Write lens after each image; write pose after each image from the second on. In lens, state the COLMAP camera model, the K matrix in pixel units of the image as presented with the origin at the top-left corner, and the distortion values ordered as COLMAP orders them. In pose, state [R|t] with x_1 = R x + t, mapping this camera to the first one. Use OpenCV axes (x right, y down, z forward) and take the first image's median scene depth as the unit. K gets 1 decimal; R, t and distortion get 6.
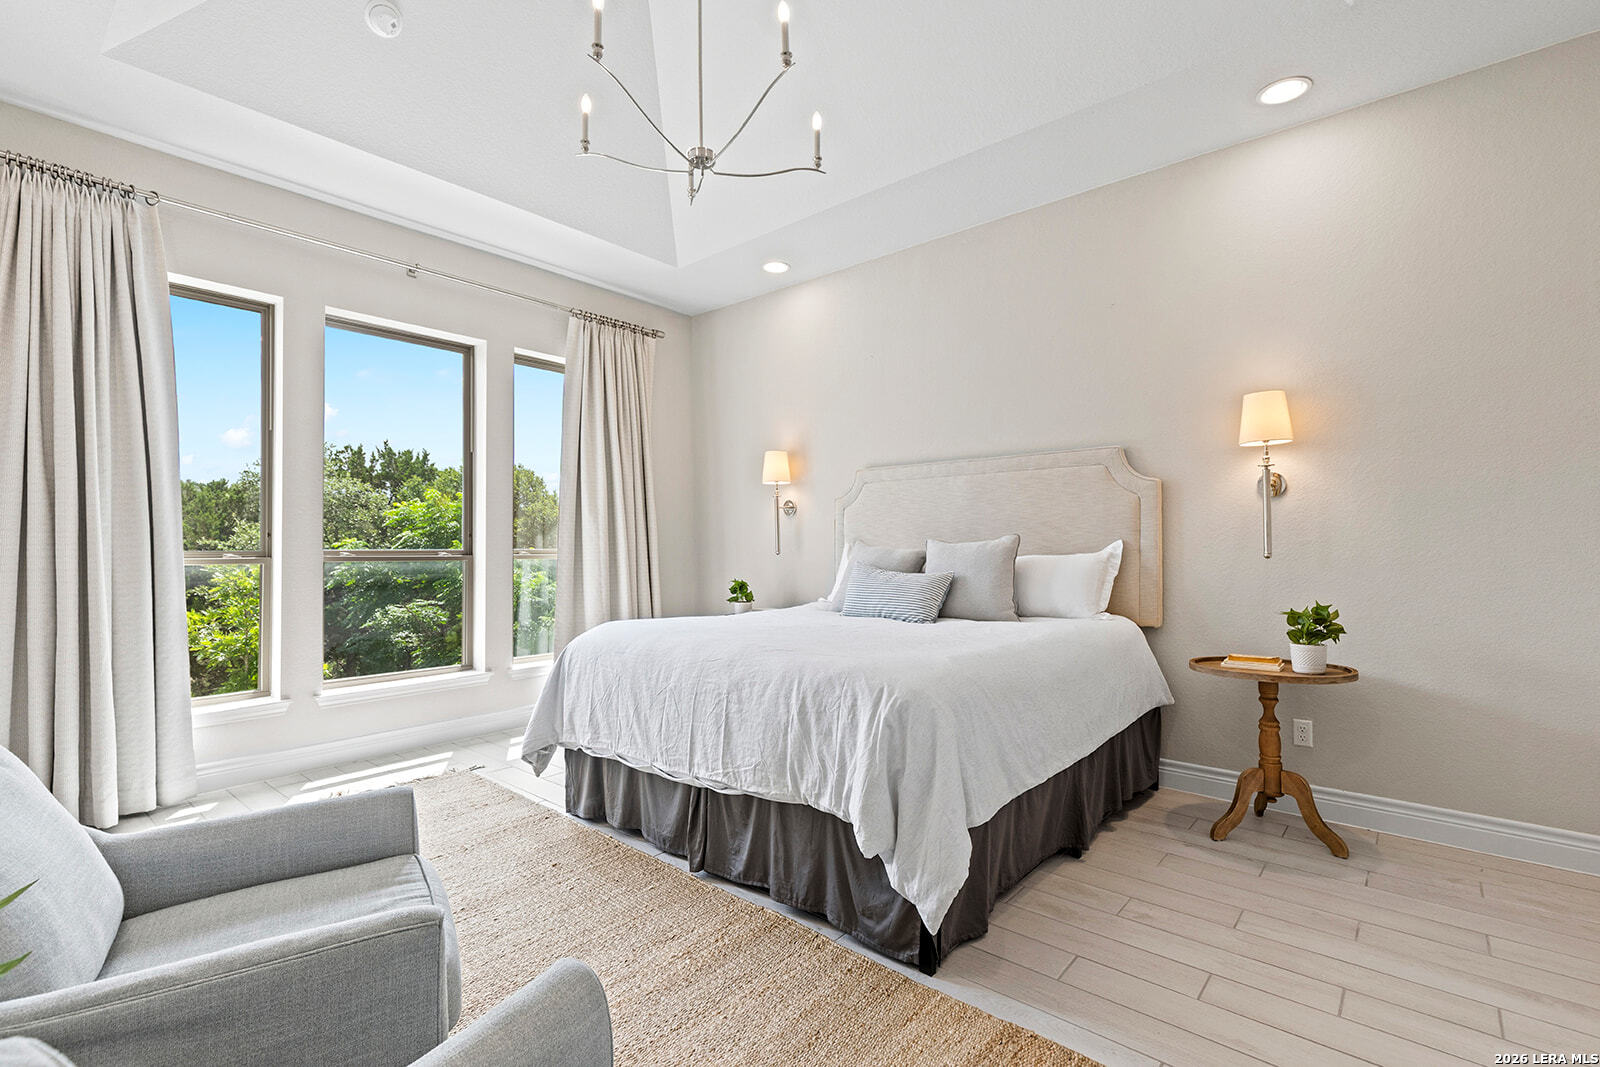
lens RADIAL K [[717.8, 0, 803.4], [0, 717.8, 553.2], [0, 0, 1]] dist [0.008967, -0.000377]
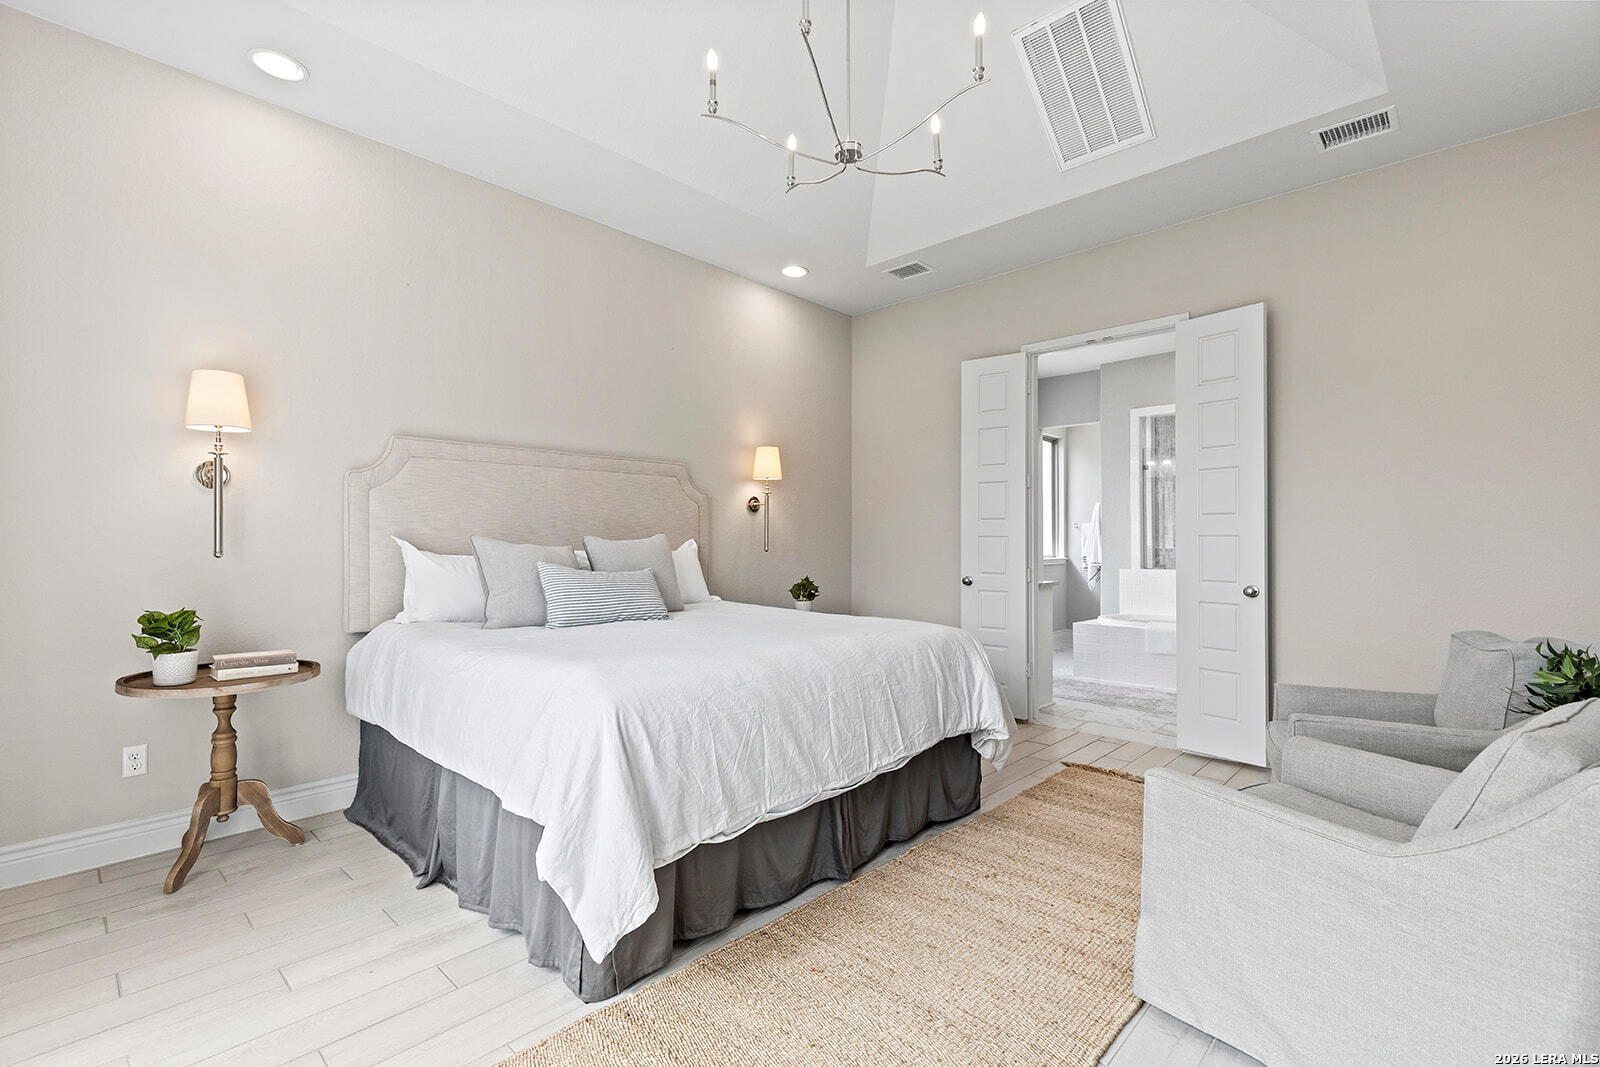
lens RADIAL K [[733.2, 0, 800.0], [0, 733.2, 533.5], [0, 0, 1]] dist [0.012339, 0.000004]
pose [[0.044403, 0.010884, 0.998954, -0.876657], [0.009732, 0.999888, -0.011327, -0.010385], [-0.998966, 0.010224, 0.044292, 0.771488]]
